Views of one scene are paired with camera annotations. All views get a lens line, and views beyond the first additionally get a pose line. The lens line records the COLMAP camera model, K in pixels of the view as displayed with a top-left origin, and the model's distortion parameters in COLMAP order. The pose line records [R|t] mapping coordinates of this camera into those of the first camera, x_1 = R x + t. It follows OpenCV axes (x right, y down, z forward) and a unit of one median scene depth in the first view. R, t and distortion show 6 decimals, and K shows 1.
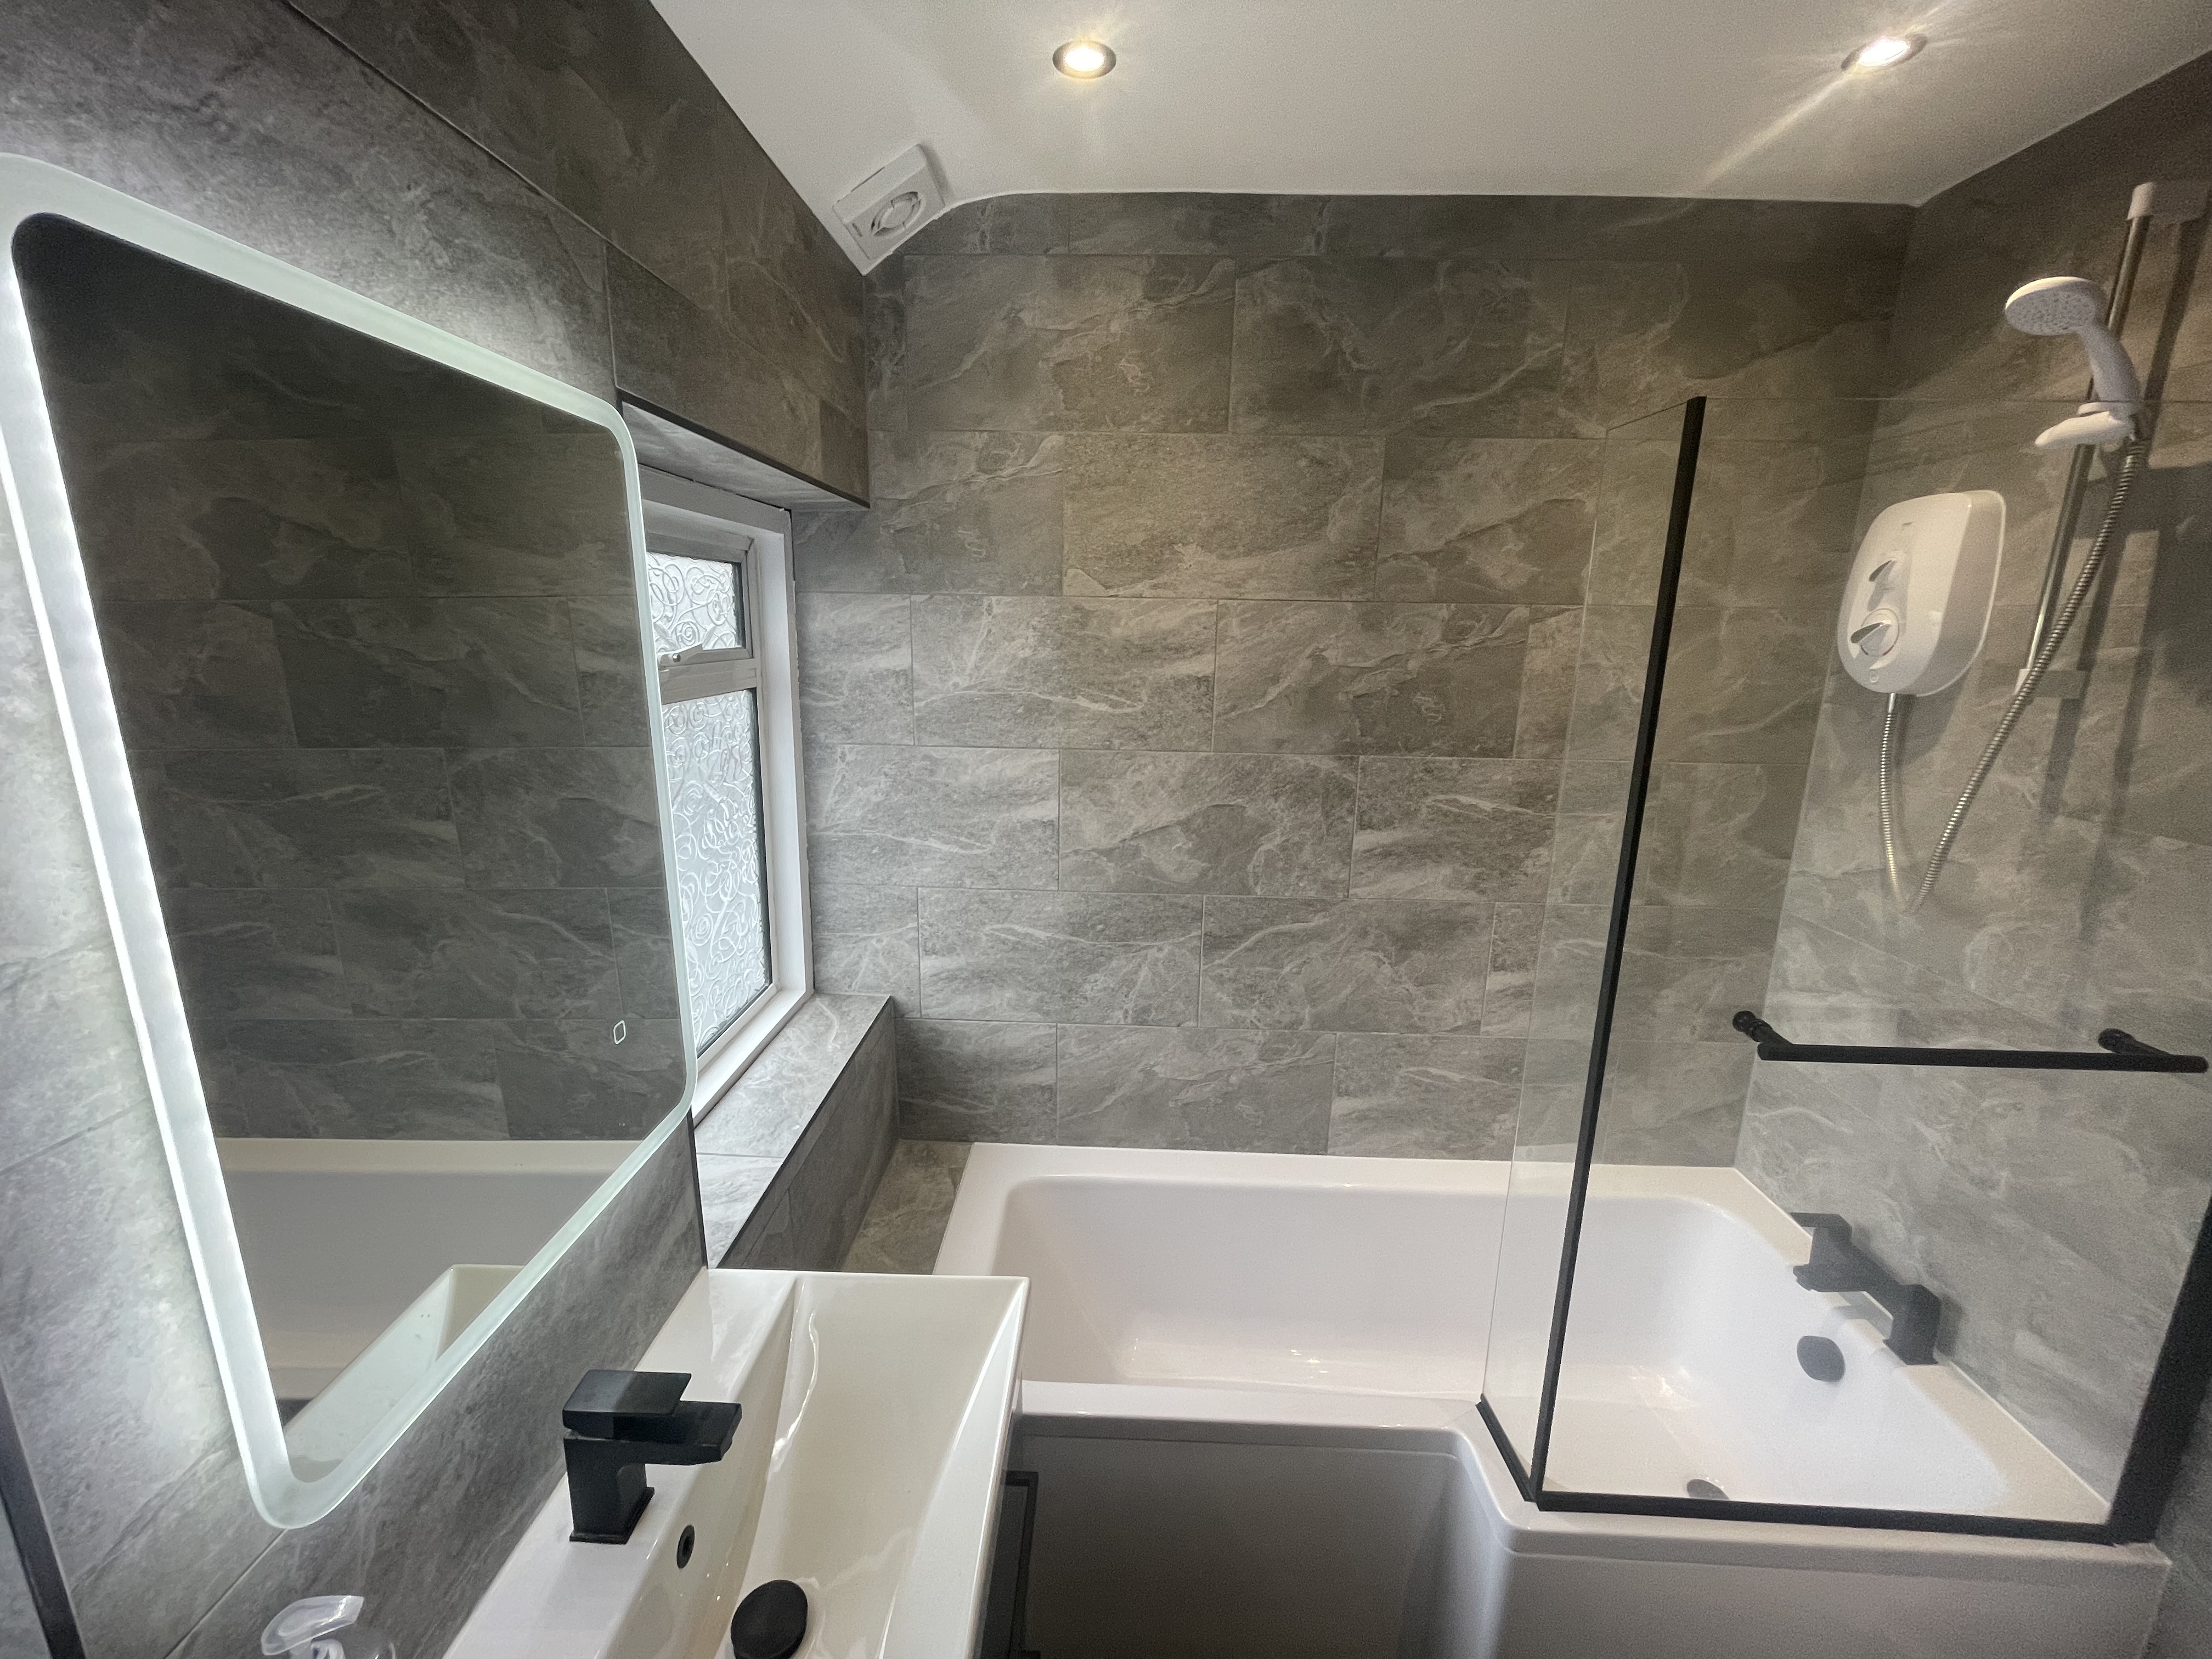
lens RADIAL K [[894.3, 0, 1105.5], [0, 894.3, 824.9], [0, 0, 1]] dist [-0.003934, 0.000054]
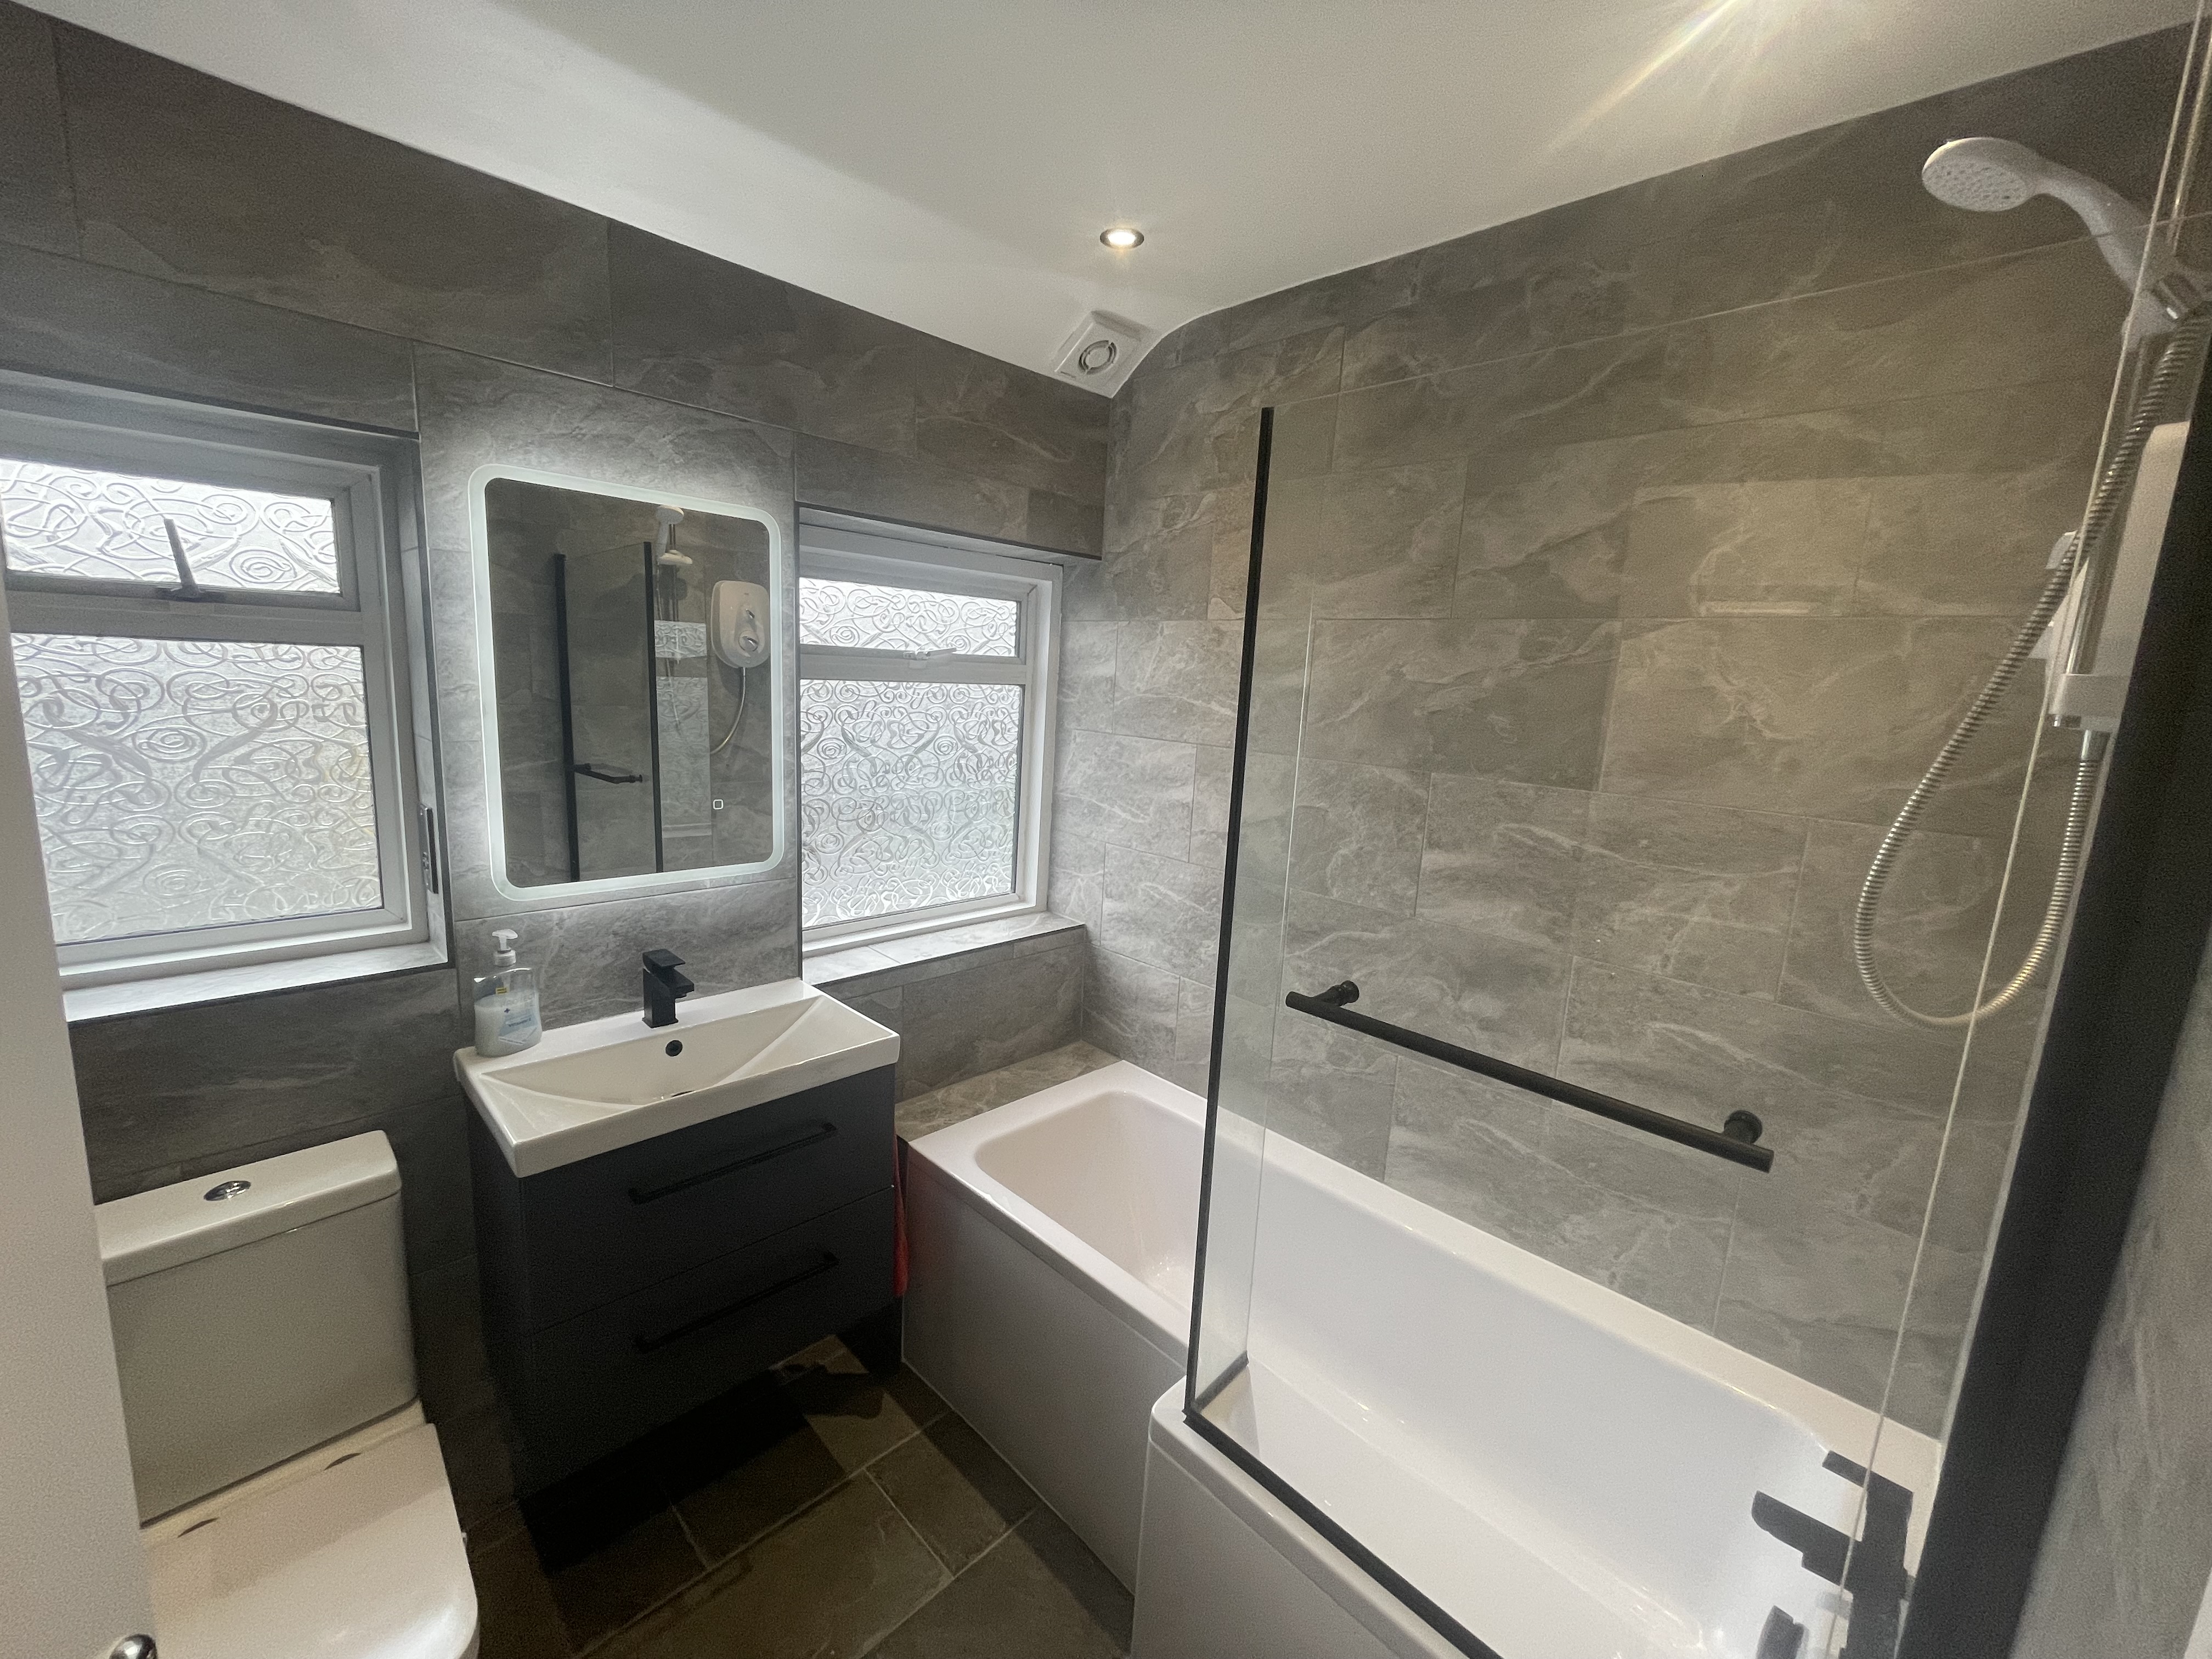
lens RADIAL K [[894.3, 0, 1098.4], [0, 894.3, 823.8], [0, 0, 1]] dist [-0.003934, 0.000054]
pose [[0.723049, 0.134780, -0.677521, 0.724686], [-0.190103, 0.981735, -0.007579, 0.059159], [0.664124, 0.134279, 0.735465, 0.030025]]
